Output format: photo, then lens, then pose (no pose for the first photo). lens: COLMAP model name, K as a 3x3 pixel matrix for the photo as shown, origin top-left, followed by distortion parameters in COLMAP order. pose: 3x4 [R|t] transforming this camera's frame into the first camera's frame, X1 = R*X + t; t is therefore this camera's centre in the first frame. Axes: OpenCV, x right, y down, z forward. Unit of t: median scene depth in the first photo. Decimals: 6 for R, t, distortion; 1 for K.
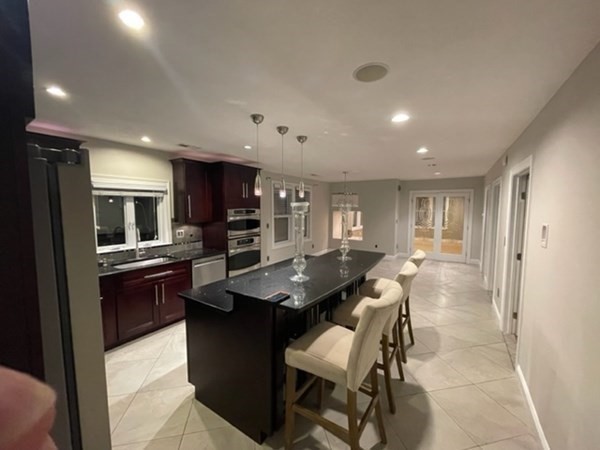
lens RADIAL K [[242.5, 0, 300.0], [0, 242.5, 225.0], [0, 0, 1]] dist [0.000510, 0.000035]
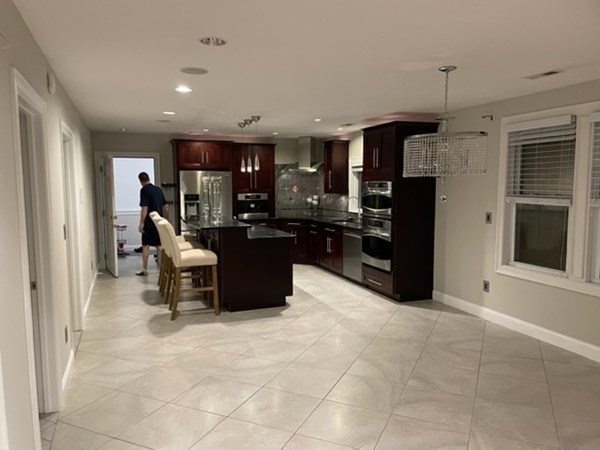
lens RADIAL K [[457.2, 0, 304.8], [0, 457.2, 221.3], [0, 0, 1]] dist [0.106496, -0.138374]
pose [[-0.581234, 0.073946, -0.810370, 1.195586], [-0.058284, 0.989522, 0.132098, -0.129131], [0.811647, 0.124012, -0.570833, 1.790390]]
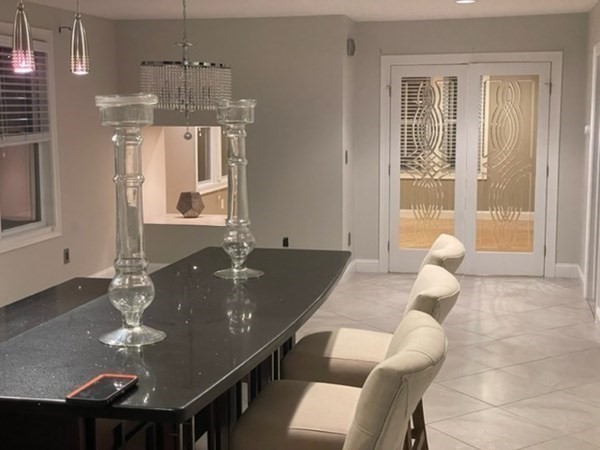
lens RADIAL K [[905.7, 0, 300.0], [0, 905.7, 225.0], [0, 0, 1]] dist [0.113918, 0.036691]
pose [[0.936532, -0.051502, 0.346779, -0.101759], [0.034152, 0.997849, 0.055964, 0.007616], [-0.348915, -0.040569, 0.936276, -0.088842]]
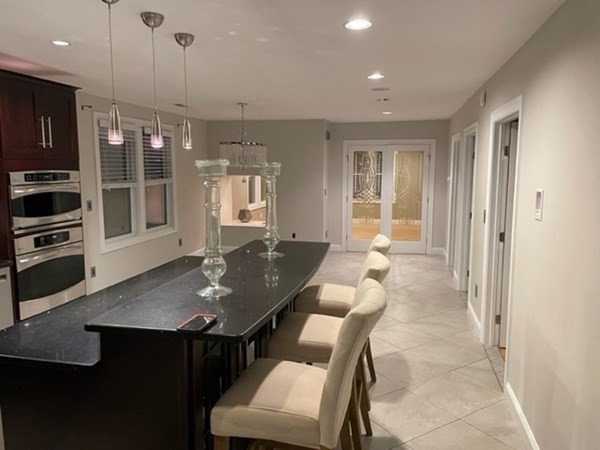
lens RADIAL K [[457.2, 0, 304.8], [0, 457.2, 221.3], [0, 0, 1]] dist [0.106496, -0.138374]
pose [[0.932810, -0.042106, 0.357901, -0.094163], [0.026683, 0.998495, 0.047923, 0.002629], [-0.359380, -0.035153, 0.932529, -0.046711]]
